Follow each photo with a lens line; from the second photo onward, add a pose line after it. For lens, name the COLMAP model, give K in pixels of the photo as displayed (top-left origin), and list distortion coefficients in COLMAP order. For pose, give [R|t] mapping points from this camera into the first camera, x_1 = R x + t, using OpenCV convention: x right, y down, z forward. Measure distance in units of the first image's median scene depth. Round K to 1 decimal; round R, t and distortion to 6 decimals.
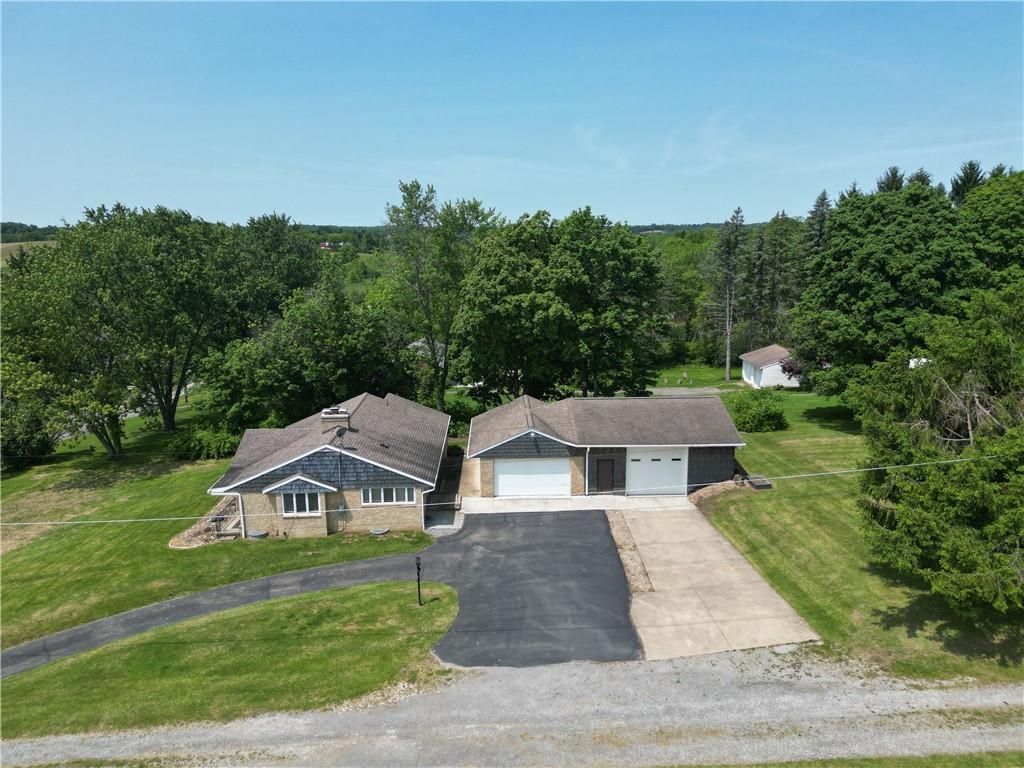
lens RADIAL K [[717.2, 0, 512.0], [0, 717.2, 384.0], [0, 0, 1]] dist [0.066180, -0.051949]
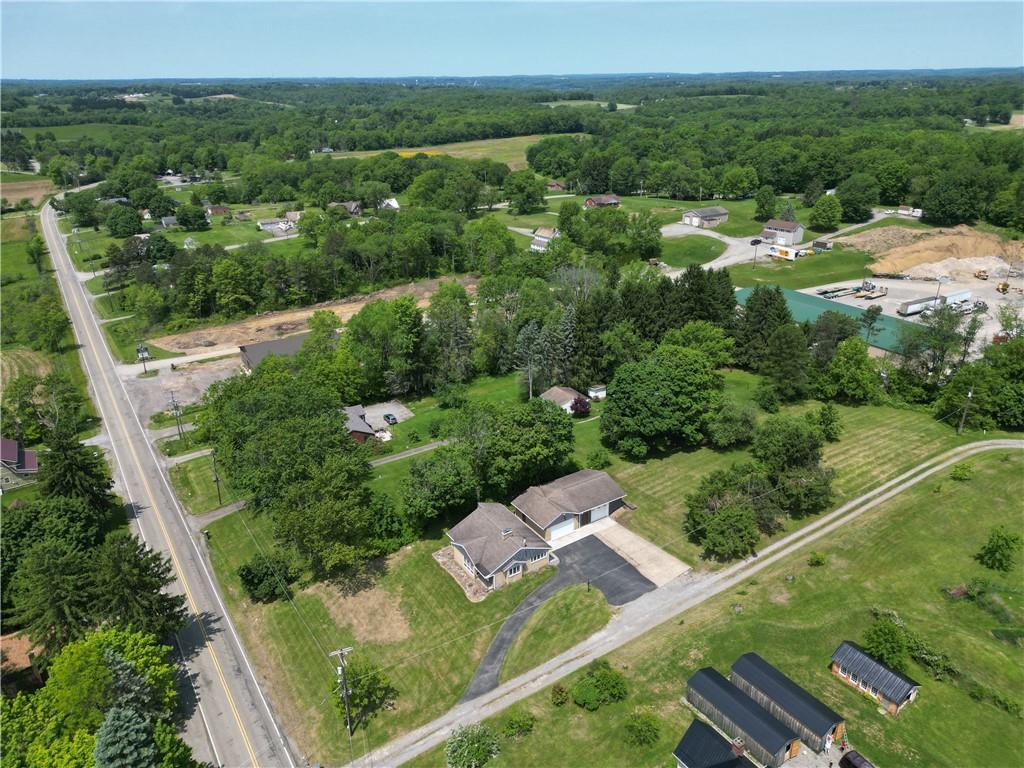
lens RADIAL K [[717.2, 0, 512.0], [0, 717.2, 384.0], [0, 0, 1]] dist [0.066180, -0.051949]
pose [[0.848412, -0.201489, 0.489489, -1.453734], [0.108409, 0.971260, 0.211899, -1.064662], [-0.518117, -0.126712, 0.845872, -1.161269]]
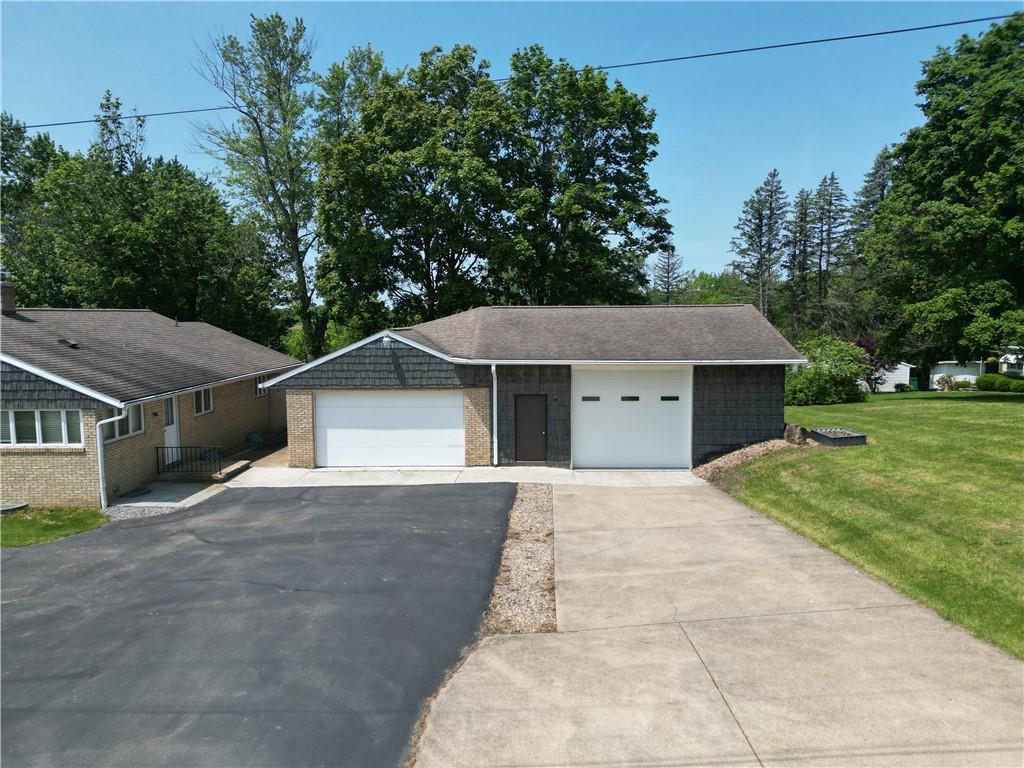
lens RADIAL K [[717.2, 0, 512.0], [0, 717.2, 384.0], [0, 0, 1]] dist [0.066180, -0.051949]
pose [[0.999093, 0.009178, -0.041586, 0.155148], [-0.013852, 0.993436, -0.113547, 0.175539], [0.040271, 0.114020, 0.992662, 0.549372]]
